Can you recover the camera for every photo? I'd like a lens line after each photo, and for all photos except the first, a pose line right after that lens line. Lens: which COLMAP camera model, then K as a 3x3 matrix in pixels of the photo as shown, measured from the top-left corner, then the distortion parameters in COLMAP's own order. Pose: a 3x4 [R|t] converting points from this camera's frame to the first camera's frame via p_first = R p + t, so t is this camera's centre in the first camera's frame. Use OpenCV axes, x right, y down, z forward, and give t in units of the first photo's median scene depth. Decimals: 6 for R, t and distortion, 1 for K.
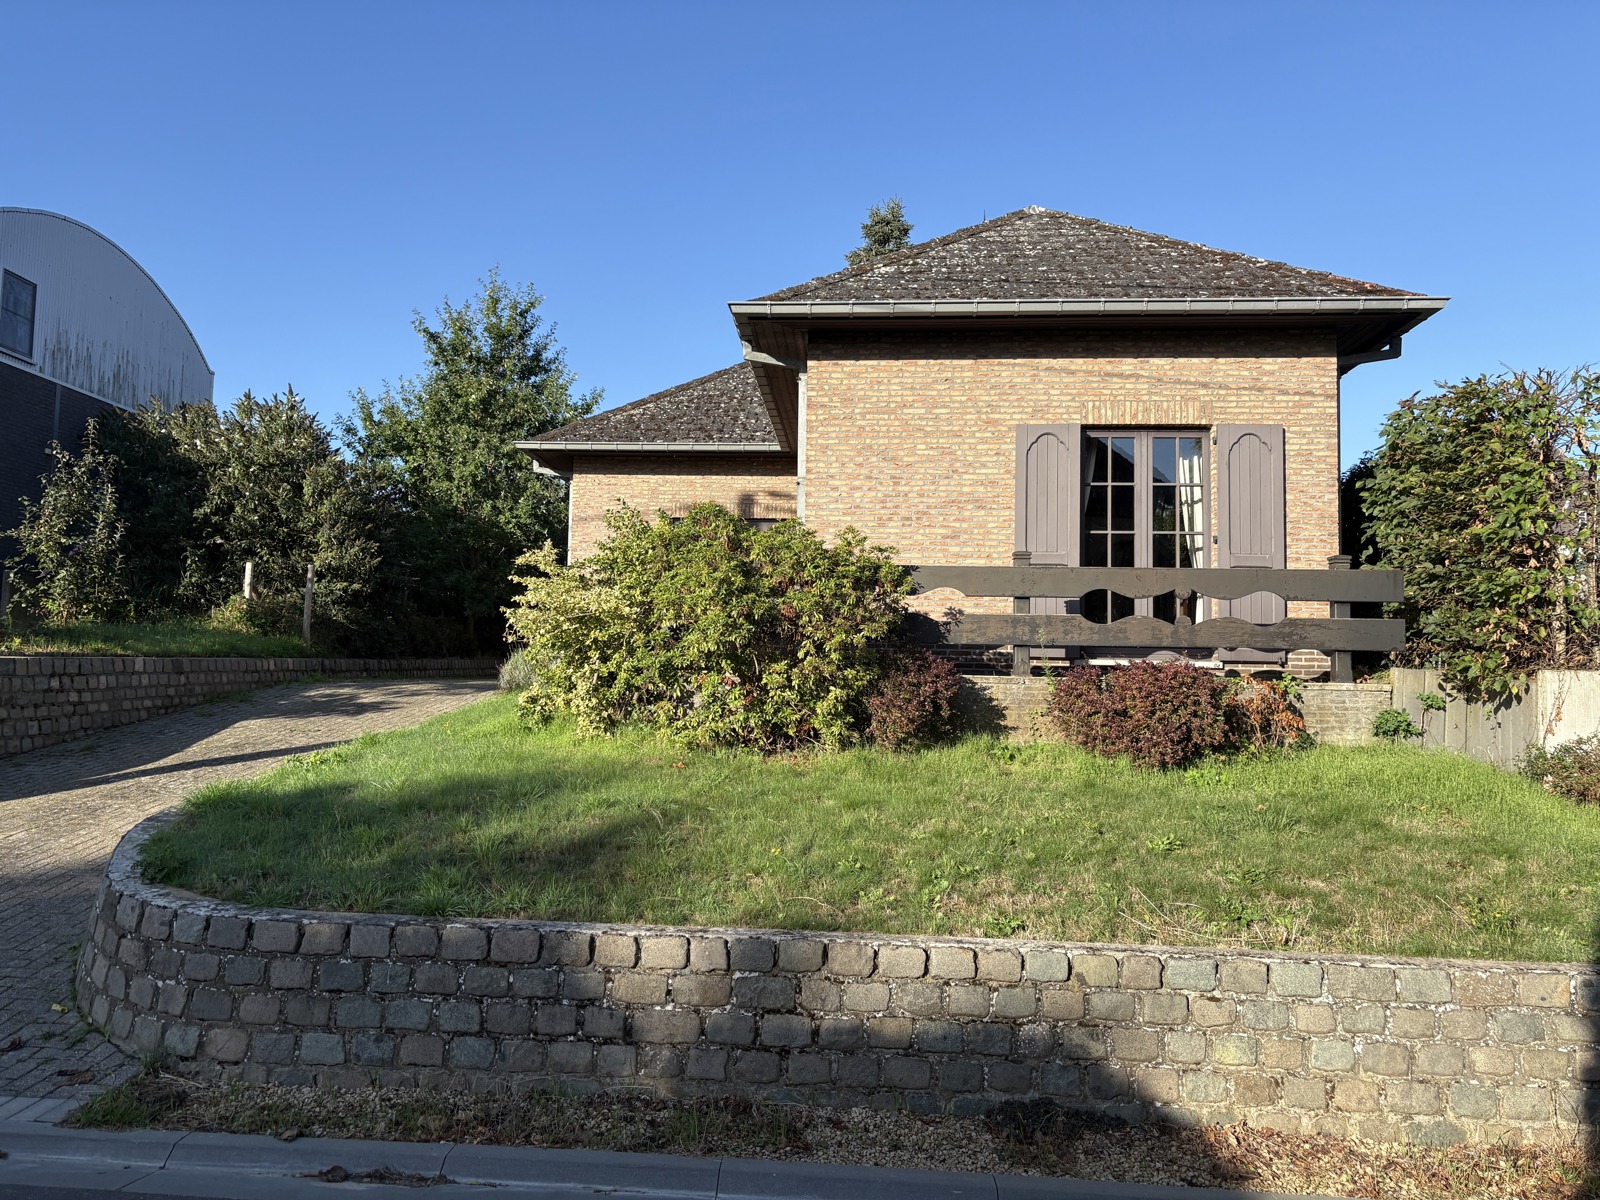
lens RADIAL K [[1209.6, 0, 800.0], [0, 1209.6, 600.0], [0, 0, 1]] dist [0.051920, -0.051158]
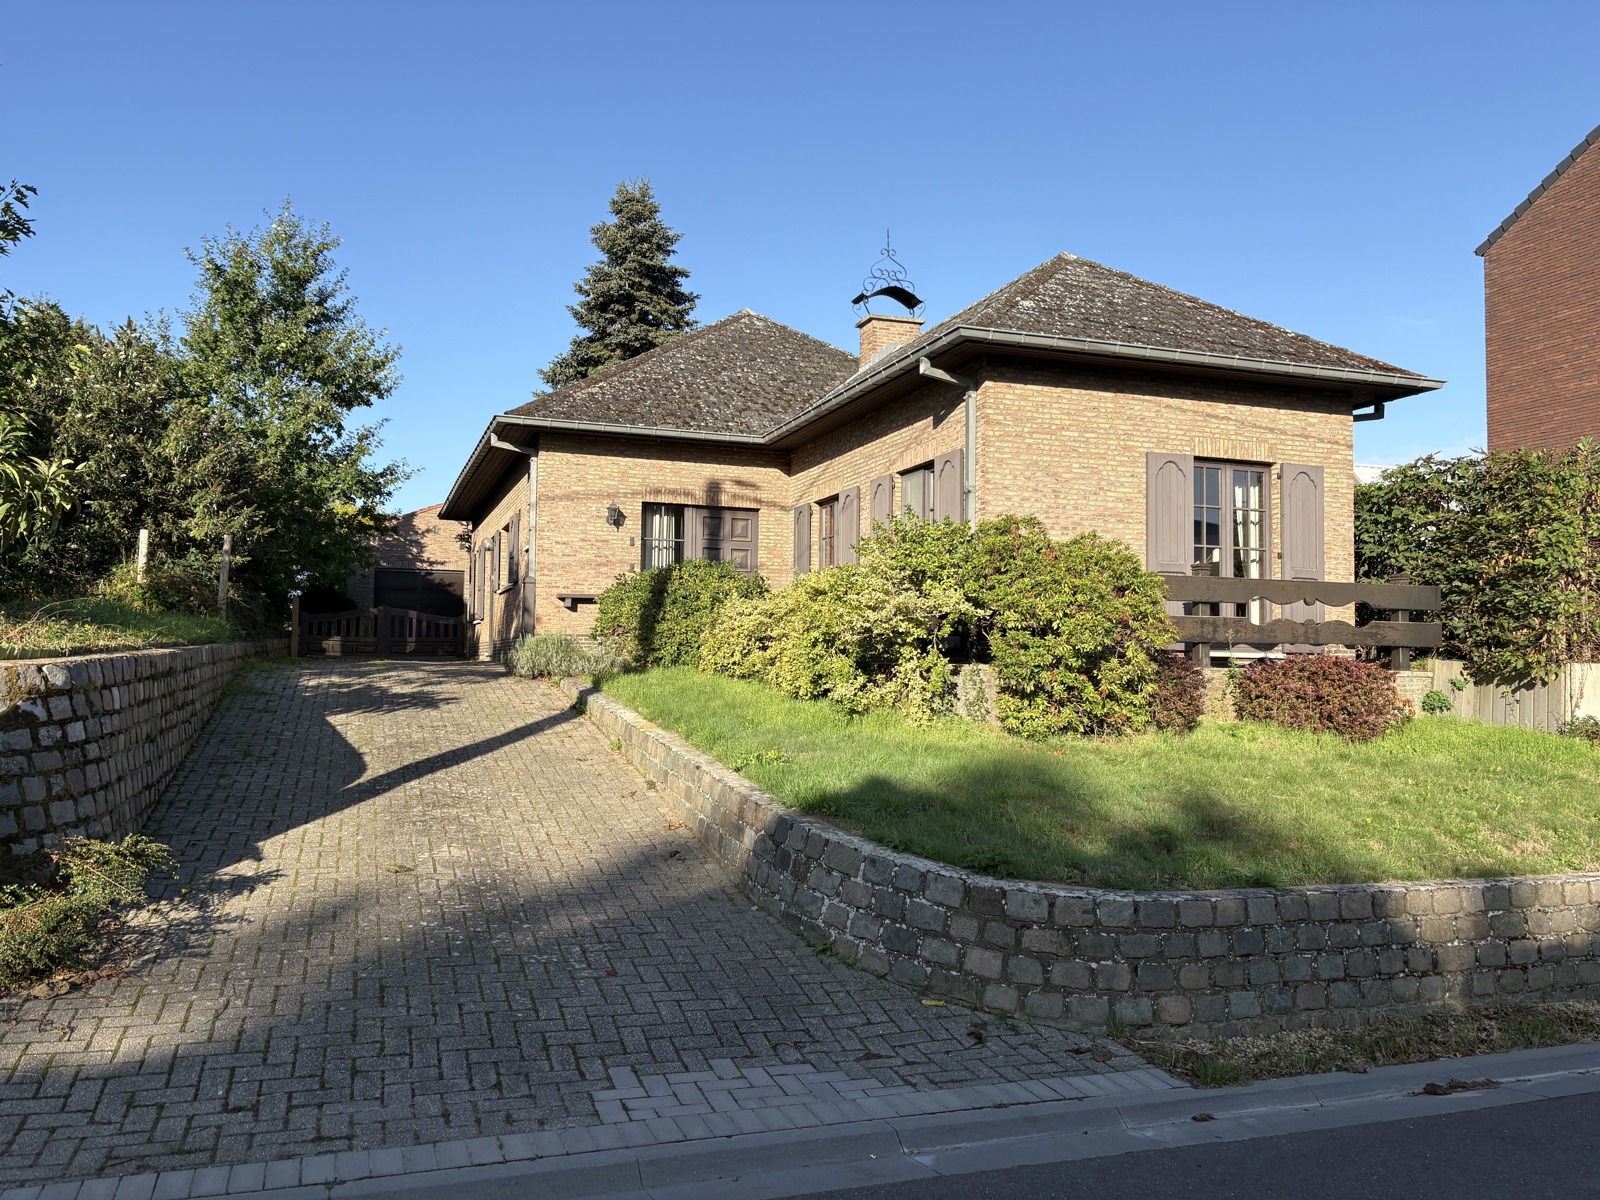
lens RADIAL K [[1209.6, 0, 800.0], [0, 1209.6, 600.0], [0, 0, 1]] dist [0.051920, -0.051158]
pose [[0.914554, 0.015184, 0.404179, -0.610694], [-0.025514, 0.999471, 0.020183, -0.016483], [-0.403658, -0.028770, 0.914457, 0.053902]]
